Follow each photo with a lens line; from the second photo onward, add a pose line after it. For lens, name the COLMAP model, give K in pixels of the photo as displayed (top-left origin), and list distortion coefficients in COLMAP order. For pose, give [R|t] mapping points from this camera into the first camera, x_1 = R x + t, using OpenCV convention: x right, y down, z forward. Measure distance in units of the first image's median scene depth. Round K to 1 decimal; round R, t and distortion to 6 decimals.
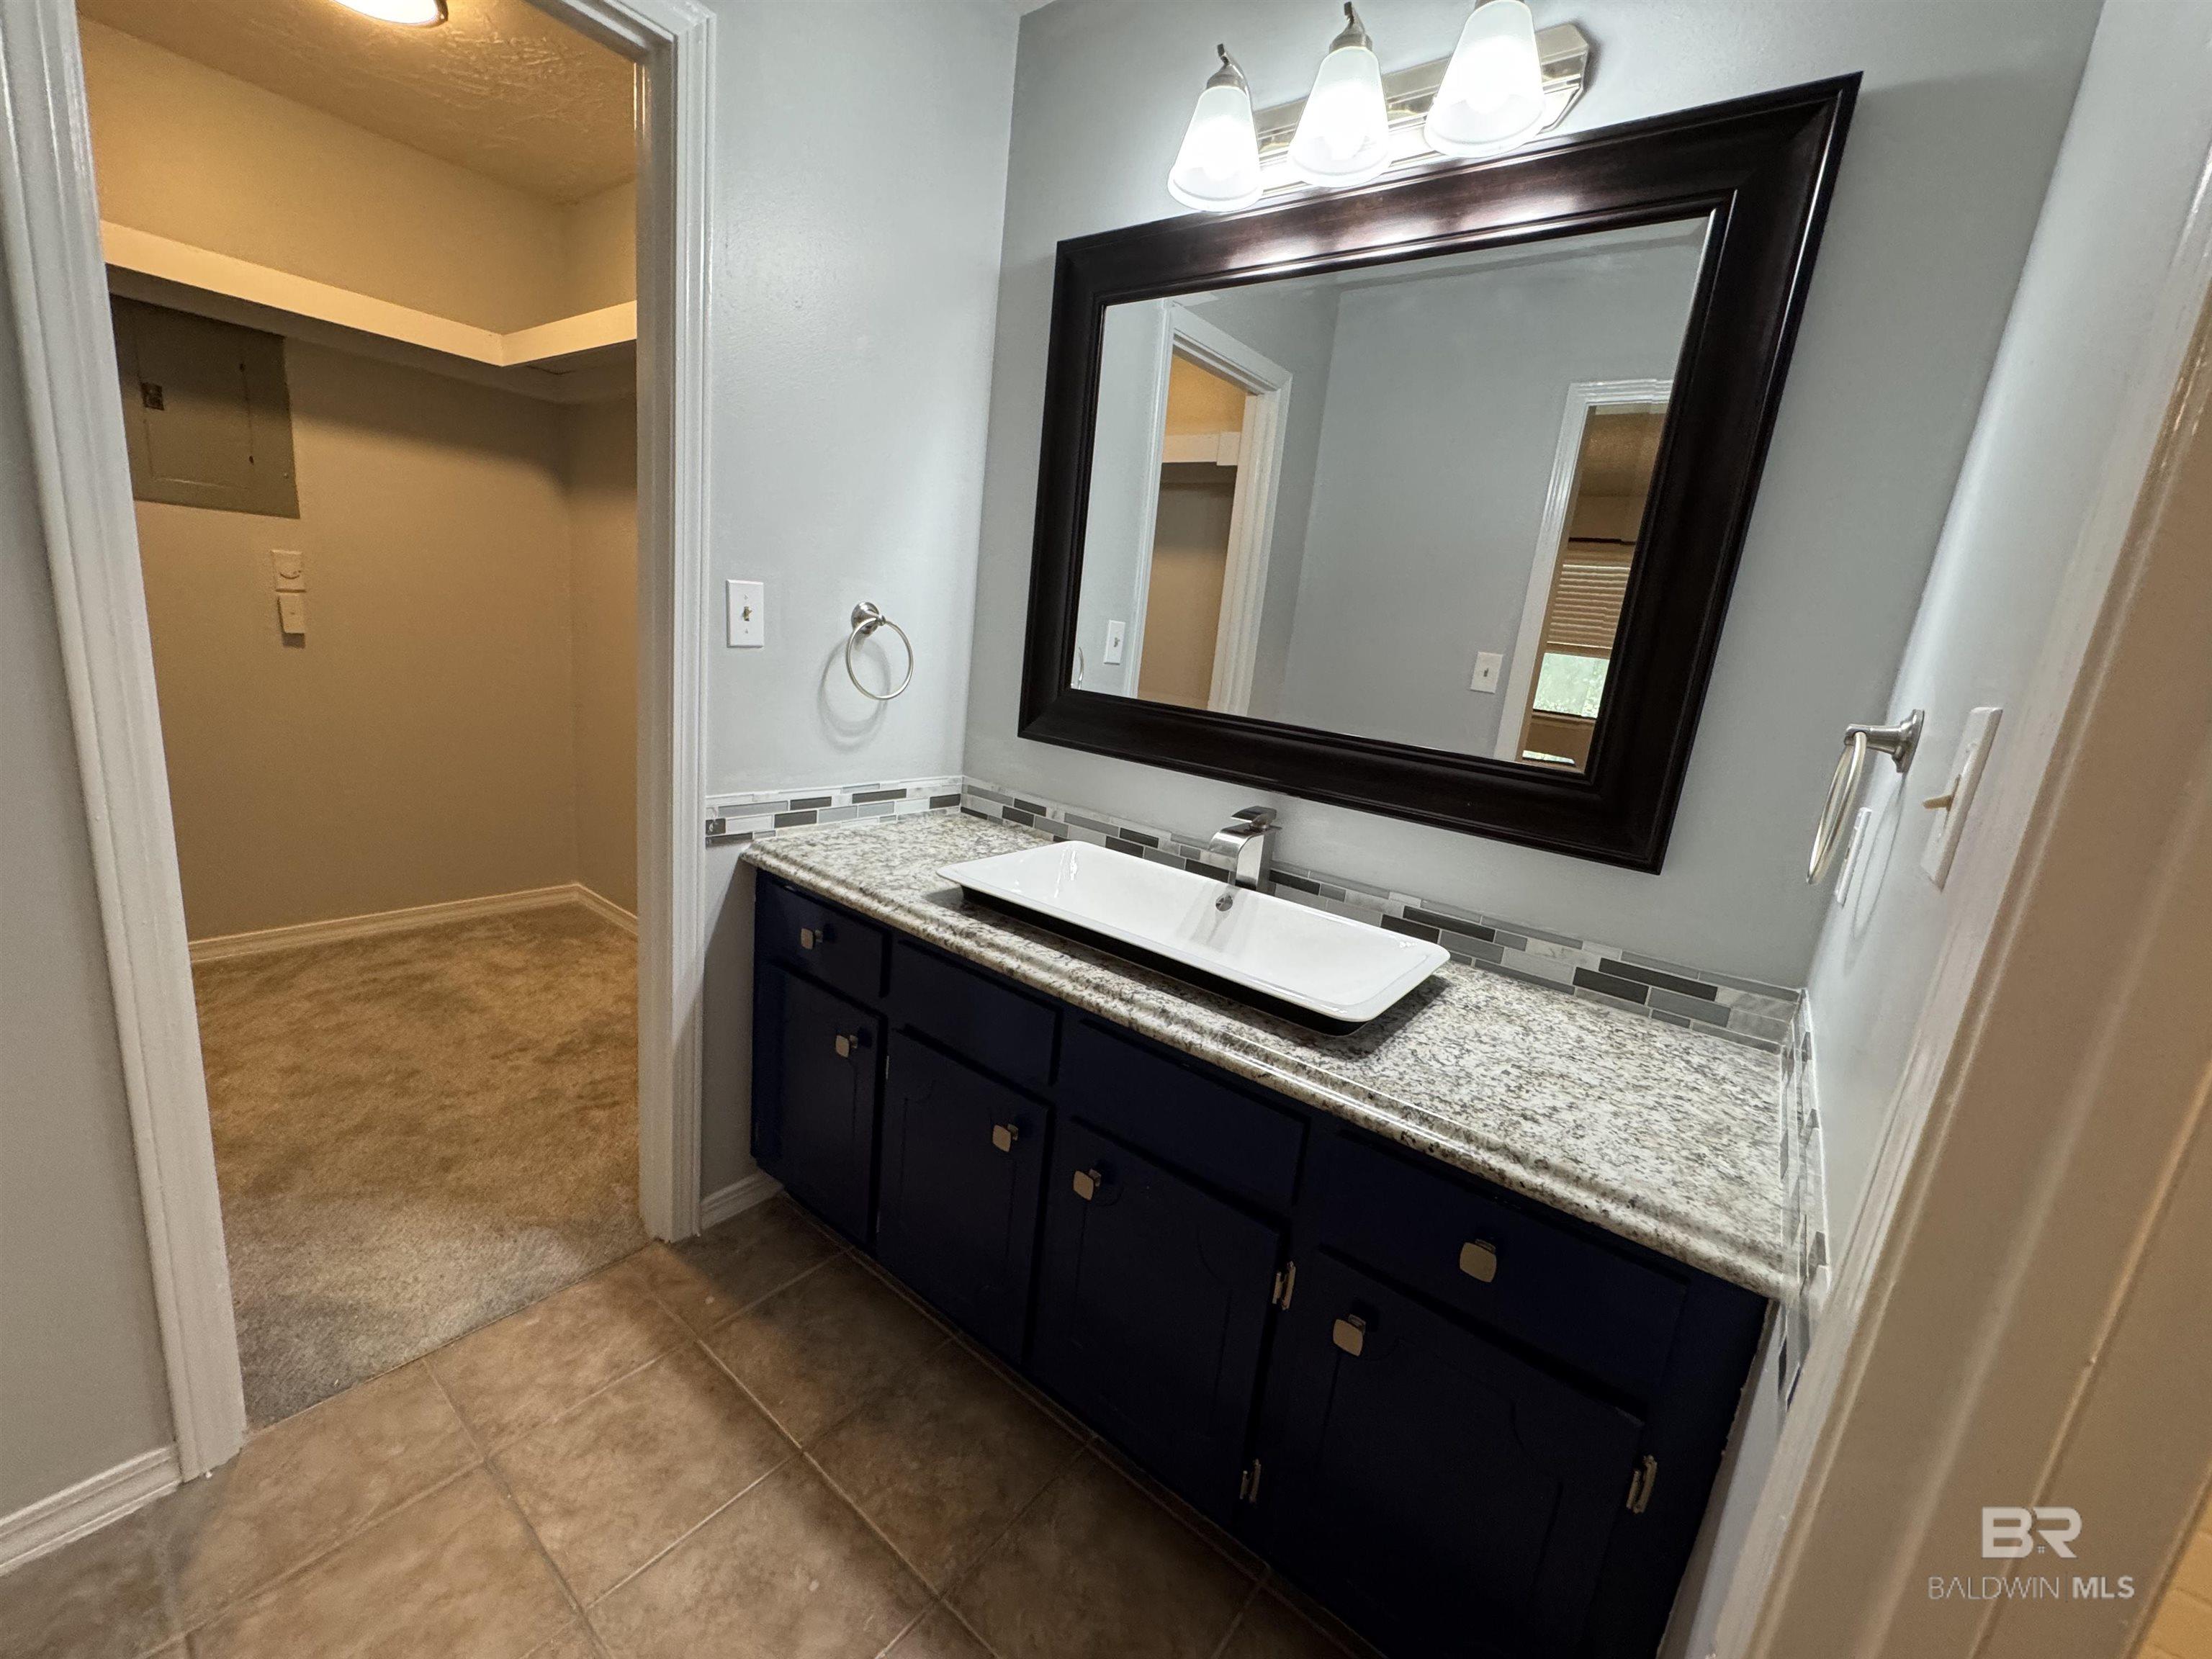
lens RADIAL K [[883.2, 0, 1102.6], [0, 883.2, 822.6], [0, 0, 1]] dist [-0.004205, 0.000461]
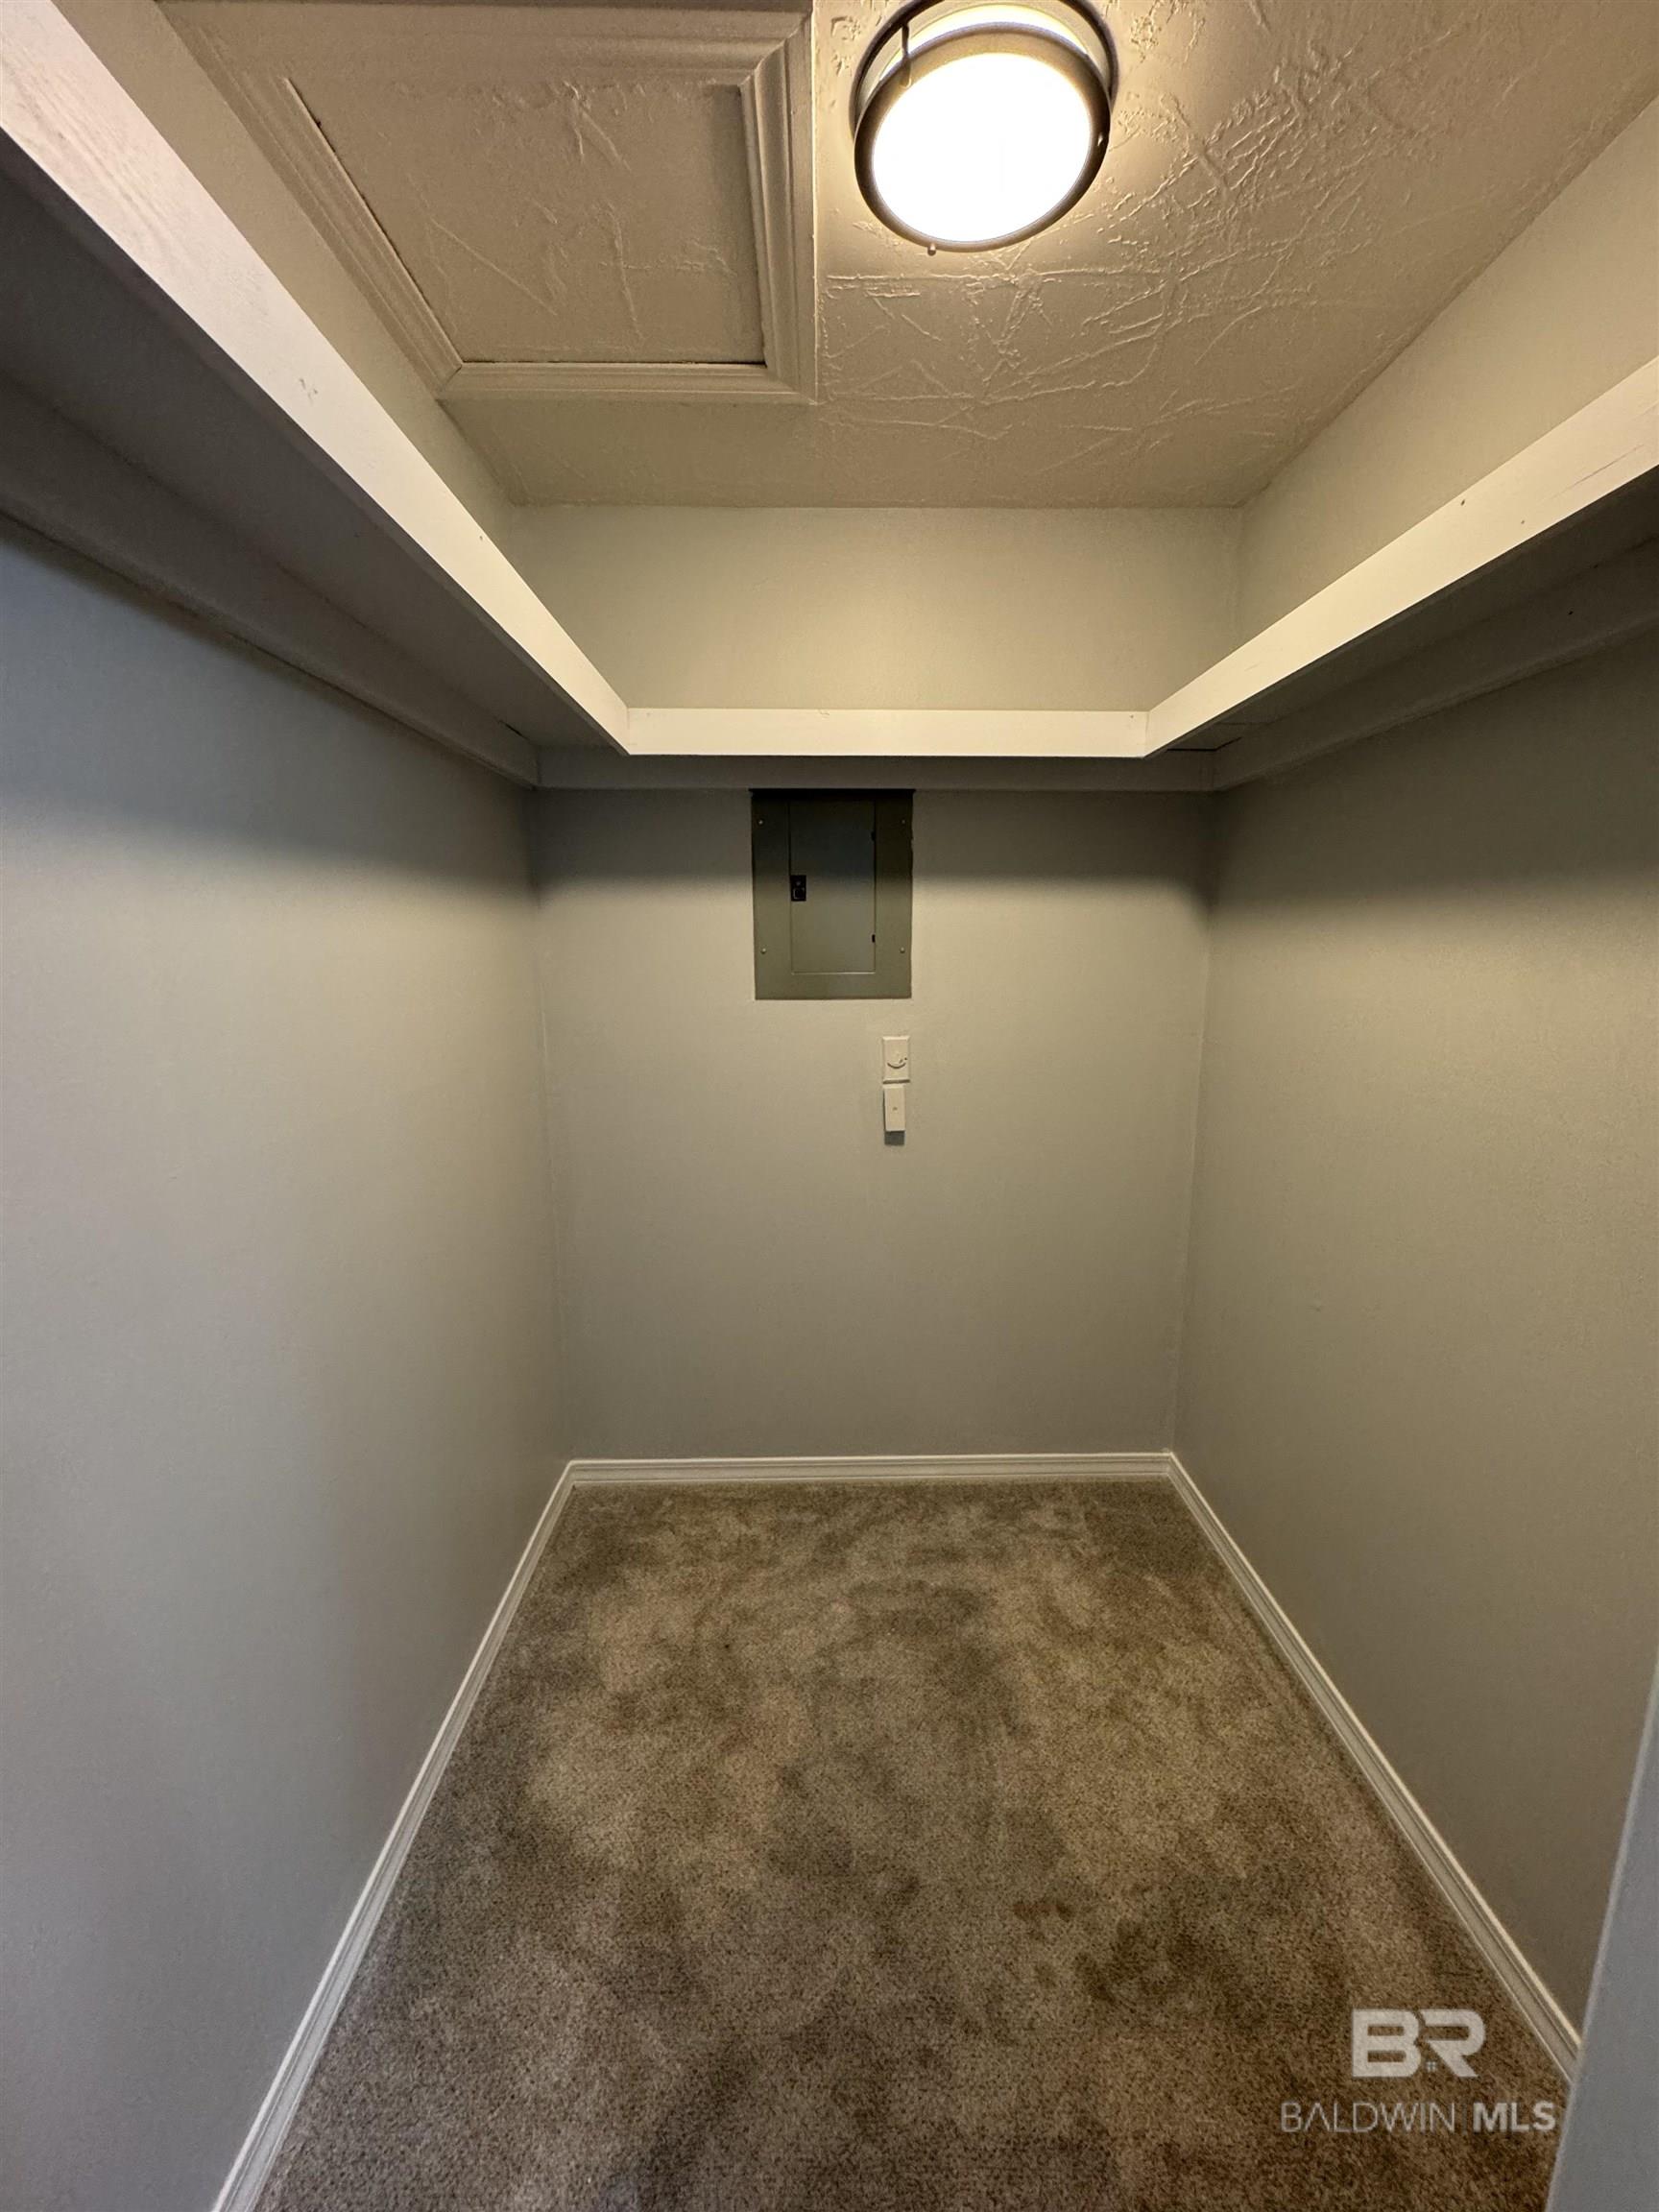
lens RADIAL K [[883.2, 0, 835.5], [0, 883.2, 1107.1], [0, 0, 1]] dist [-0.004205, 0.000461]
pose [[0.618154, 0.033420, -0.785346, -0.287738], [-0.106112, 0.993498, -0.041244, -0.198339], [0.778862, 0.108830, 0.617681, 0.430530]]
